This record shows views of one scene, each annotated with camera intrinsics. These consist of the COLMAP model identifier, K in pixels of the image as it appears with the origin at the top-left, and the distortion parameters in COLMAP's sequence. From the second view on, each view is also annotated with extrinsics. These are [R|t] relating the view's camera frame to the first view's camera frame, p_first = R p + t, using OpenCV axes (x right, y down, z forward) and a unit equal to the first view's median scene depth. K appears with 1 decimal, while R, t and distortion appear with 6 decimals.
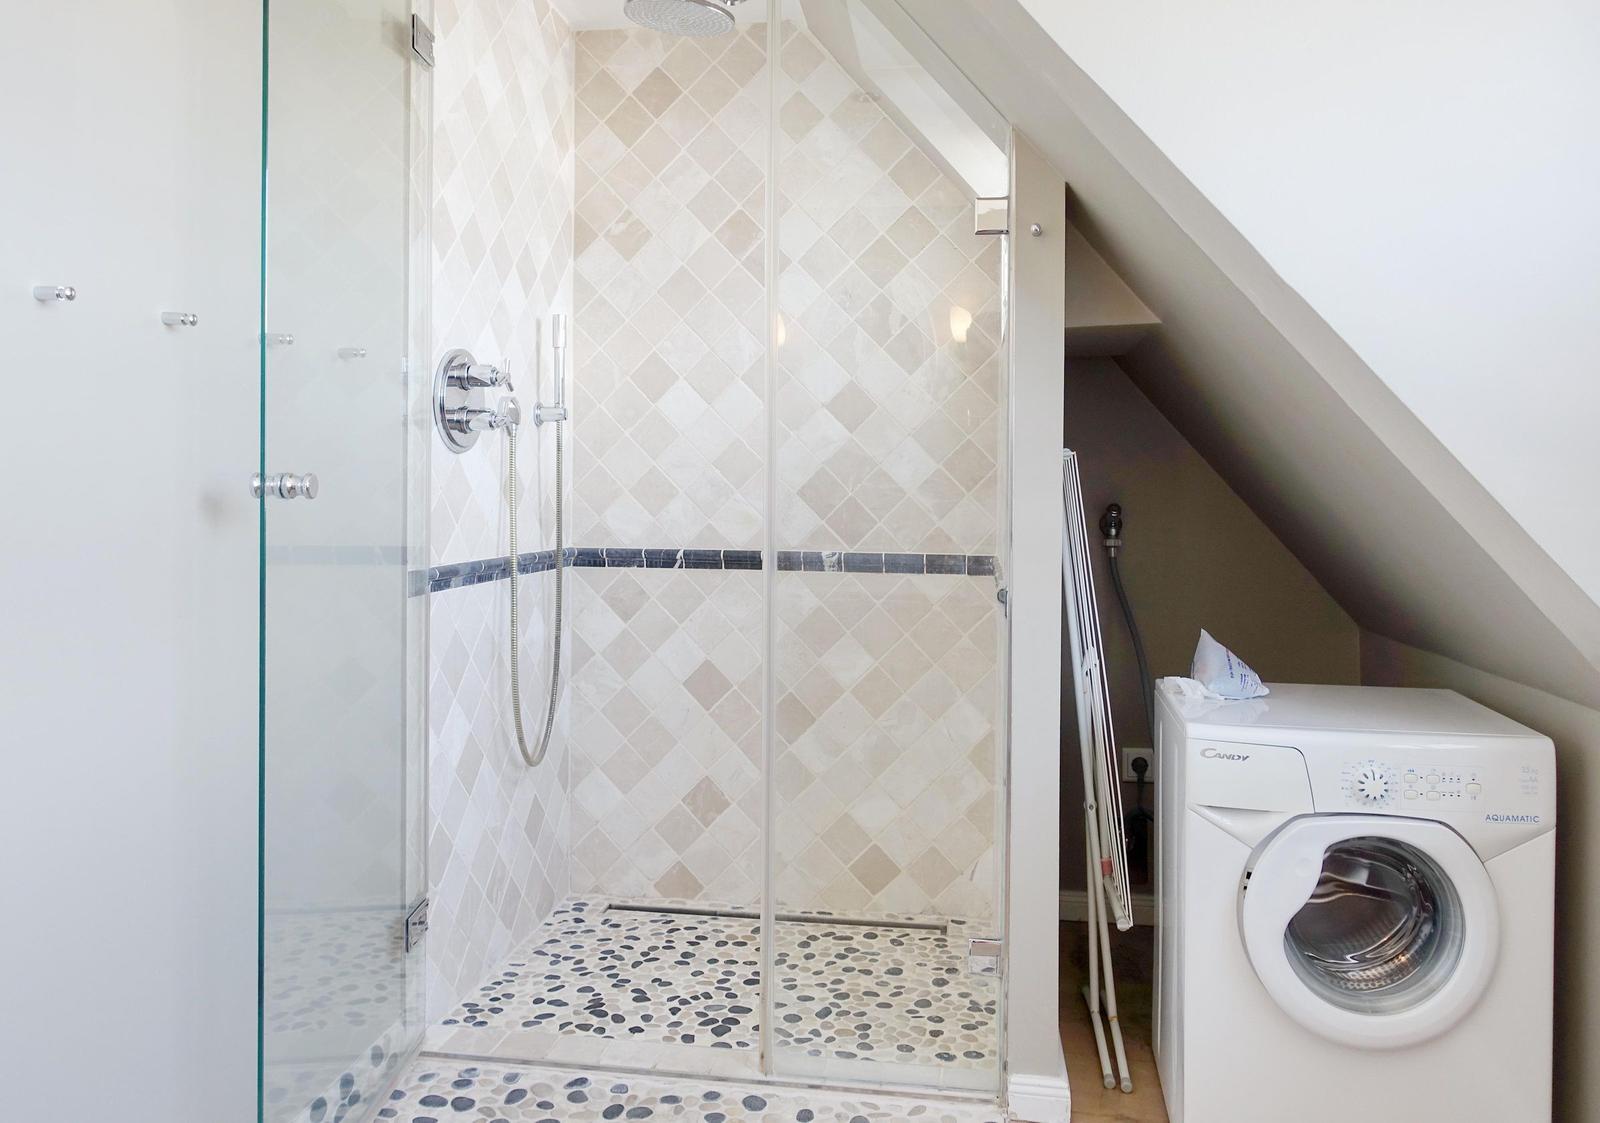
lens RADIAL K [[1041.5, 0, 799.7], [0, 1041.5, 486.1], [0, 0, 1]] dist [-0.001866, -0.000016]
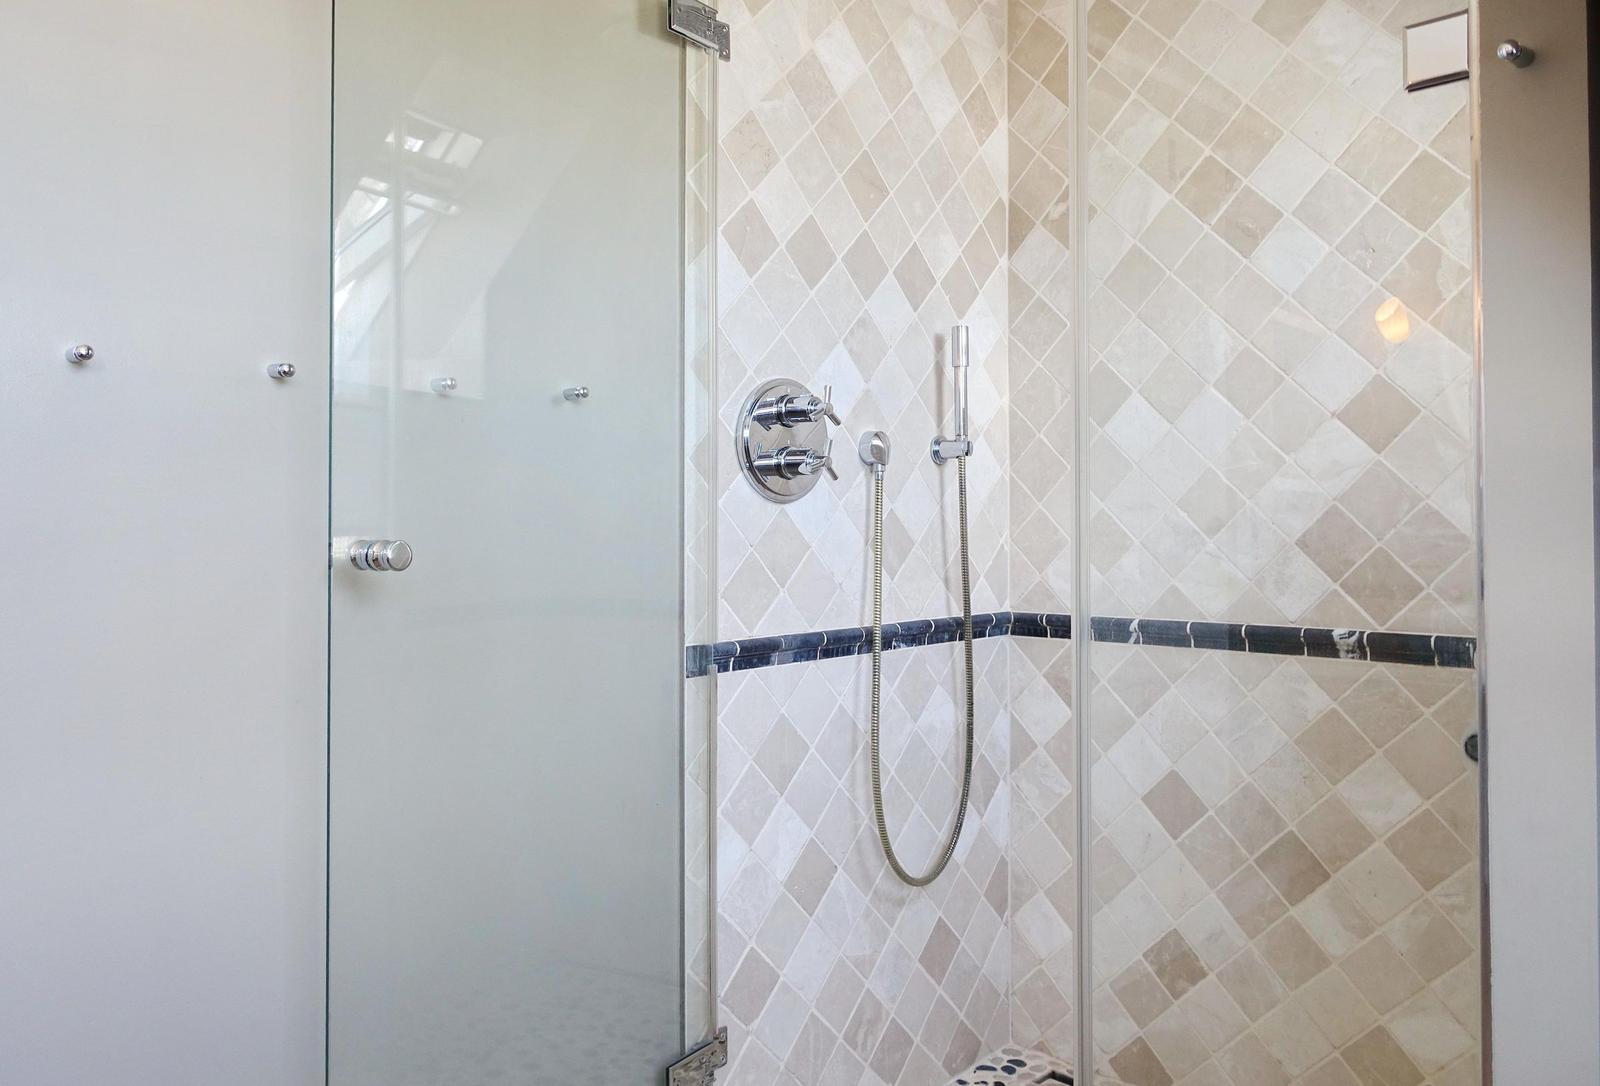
lens RADIAL K [[1118.0, 0, 799.9], [0, 1118.0, 507.1], [0, 0, 1]] dist [-0.003090, 0.003933]
pose [[0.833274, -0.024895, -0.552300, 0.136365], [0.015815, 0.999650, -0.021199, -0.006971], [0.552634, 0.008930, 0.833376, 0.197637]]
